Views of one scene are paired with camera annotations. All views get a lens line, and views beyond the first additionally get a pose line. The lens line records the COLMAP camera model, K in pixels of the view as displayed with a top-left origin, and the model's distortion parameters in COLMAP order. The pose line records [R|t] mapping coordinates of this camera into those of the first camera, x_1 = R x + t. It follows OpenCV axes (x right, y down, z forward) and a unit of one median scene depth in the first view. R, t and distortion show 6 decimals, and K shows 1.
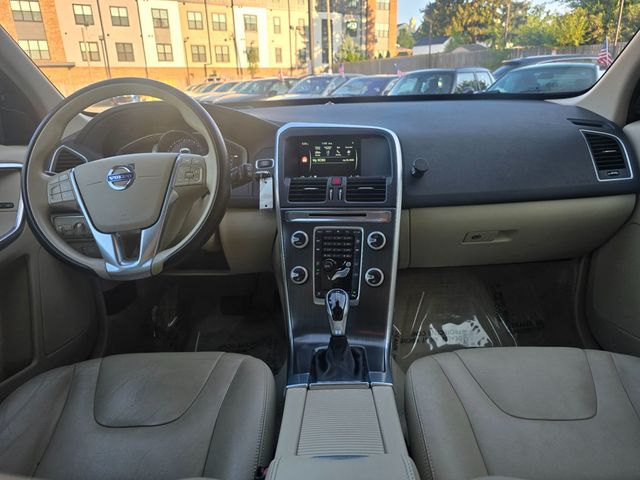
lens RADIAL K [[428.4, 0, 330.0], [0, 428.4, 240.2], [0, 0, 1]] dist [0.044002, -0.038628]
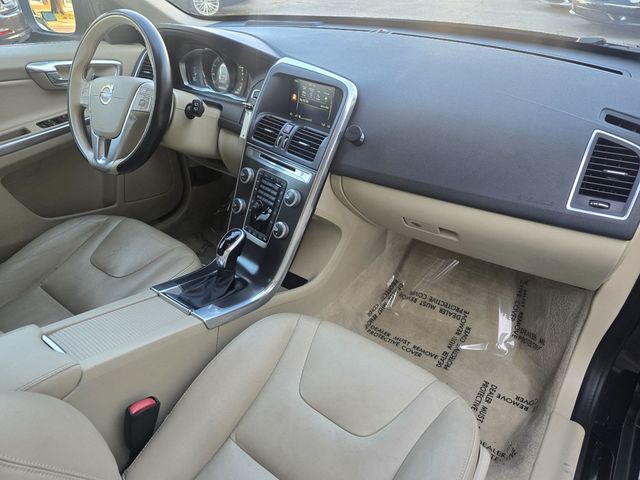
lens RADIAL K [[428.4, 0, 330.0], [0, 428.4, 240.2], [0, 0, 1]] dist [0.044002, -0.038628]
pose [[0.814207, 0.347252, -0.465278, 0.643177], [-0.214938, 0.924757, 0.314048, -0.227166], [0.539323, -0.155694, 0.827581, 0.161245]]
